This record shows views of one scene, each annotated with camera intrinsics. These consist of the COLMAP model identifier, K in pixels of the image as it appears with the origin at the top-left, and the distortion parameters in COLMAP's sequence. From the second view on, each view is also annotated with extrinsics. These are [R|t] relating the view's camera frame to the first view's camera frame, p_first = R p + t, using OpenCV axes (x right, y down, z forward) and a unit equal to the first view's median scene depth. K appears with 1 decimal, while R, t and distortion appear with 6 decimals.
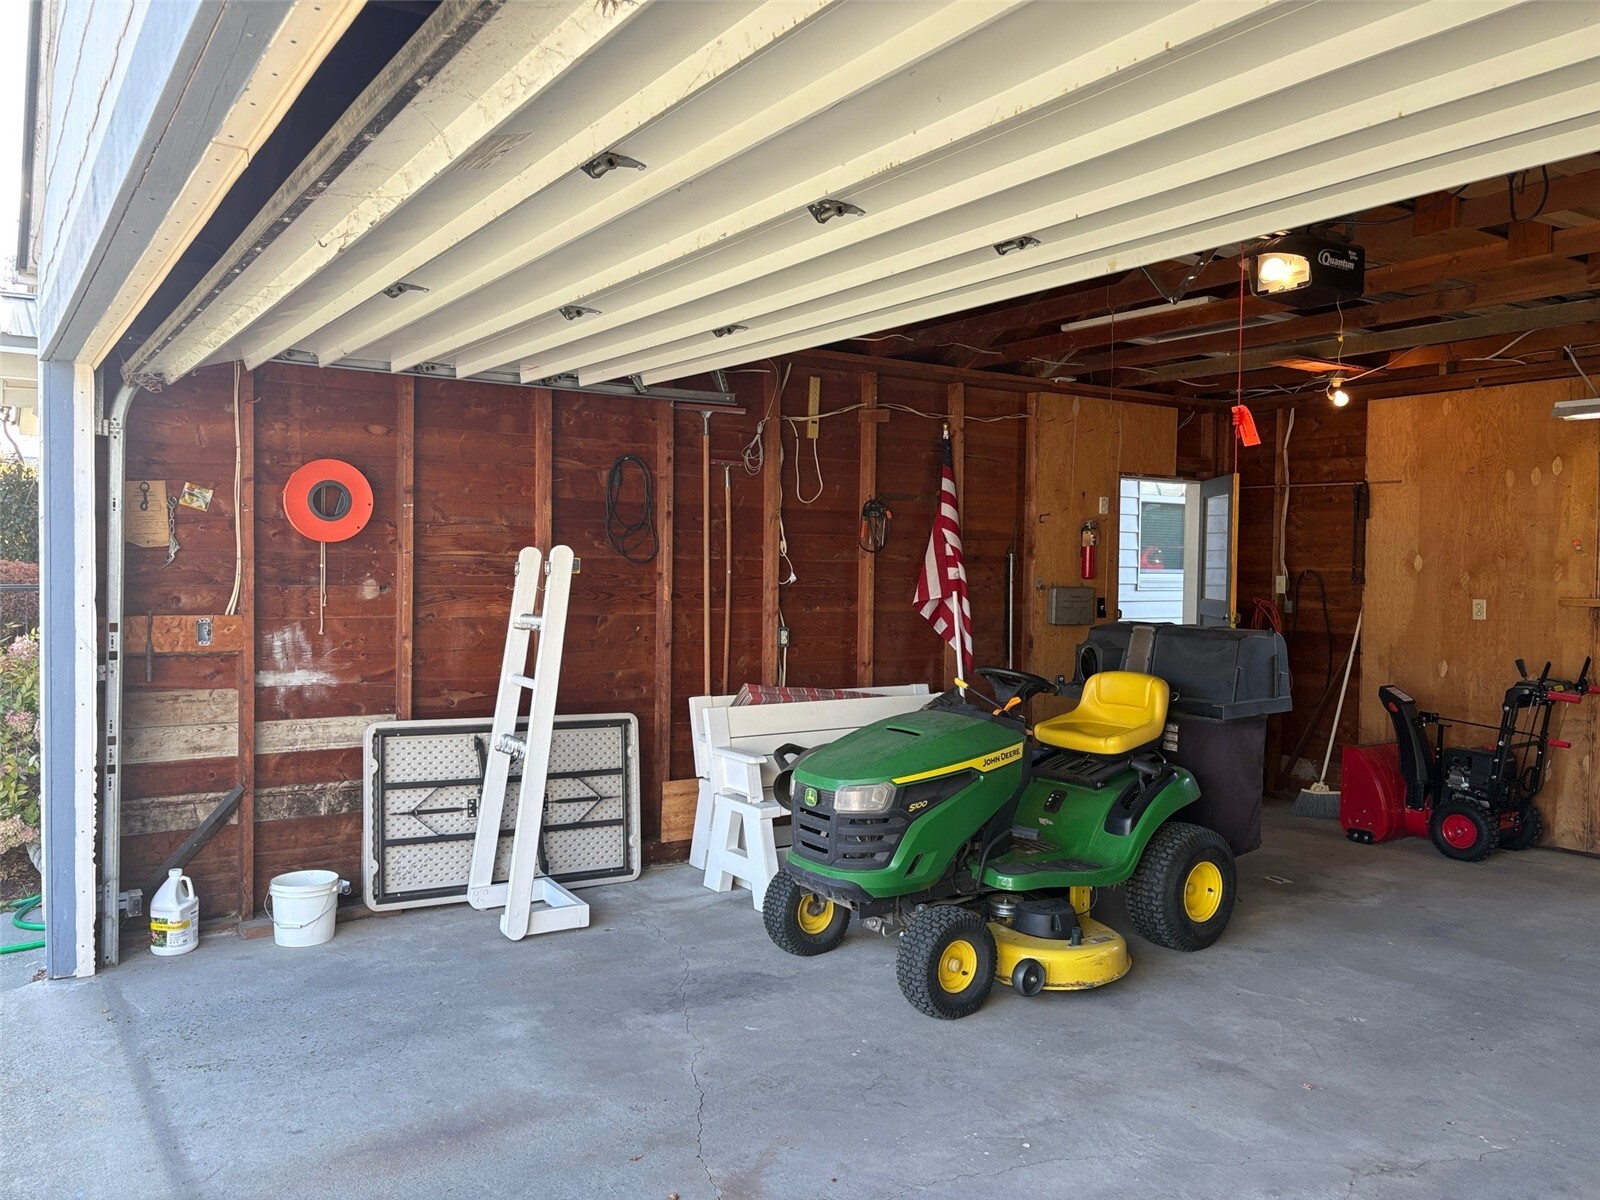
lens RADIAL K [[1213.5, 0, 797.5], [0, 1213.5, 592.6], [0, 0, 1]] dist [0.043256, -0.044986]
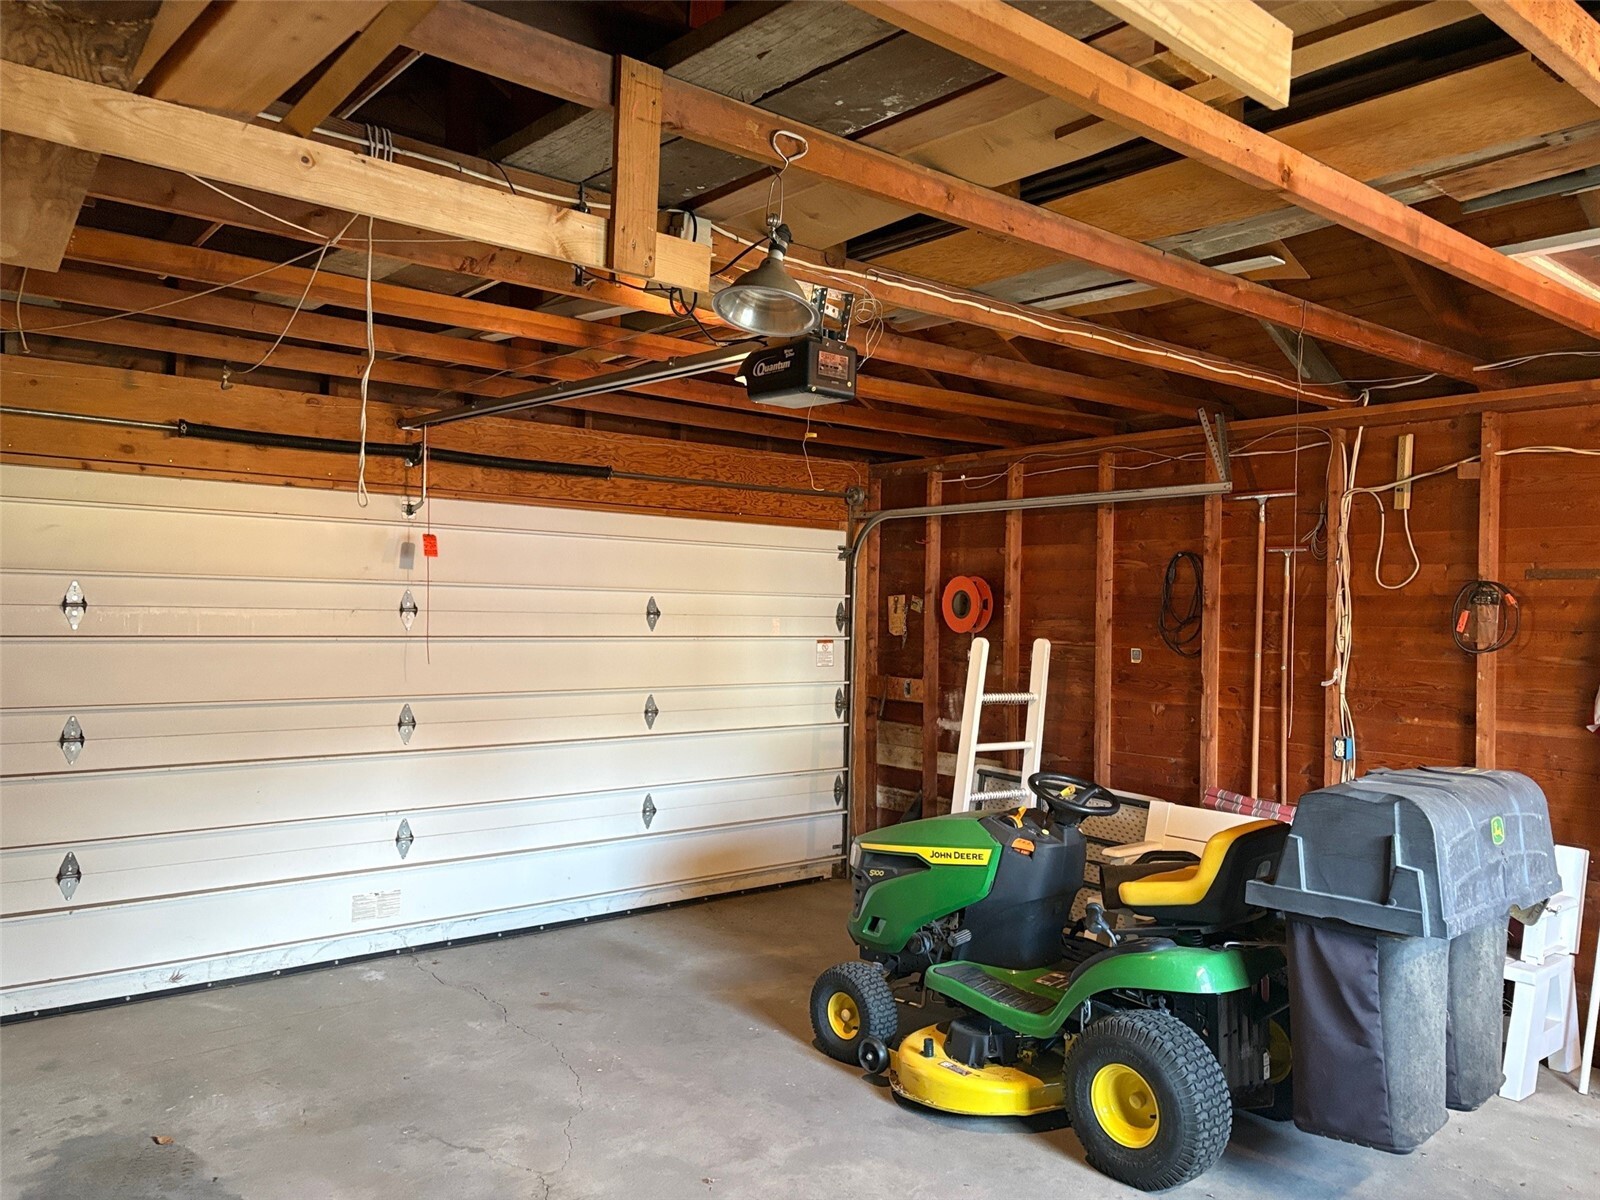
lens RADIAL K [[1213.5, 0, 799.3], [0, 1213.5, 597.4], [0, 0, 1]] dist [0.043256, -0.044986]
pose [[0.098808, -0.019415, -0.994917, 1.202378], [-0.035911, 0.999089, -0.023062, -0.052505], [0.994458, 0.038007, 0.098021, 0.789831]]
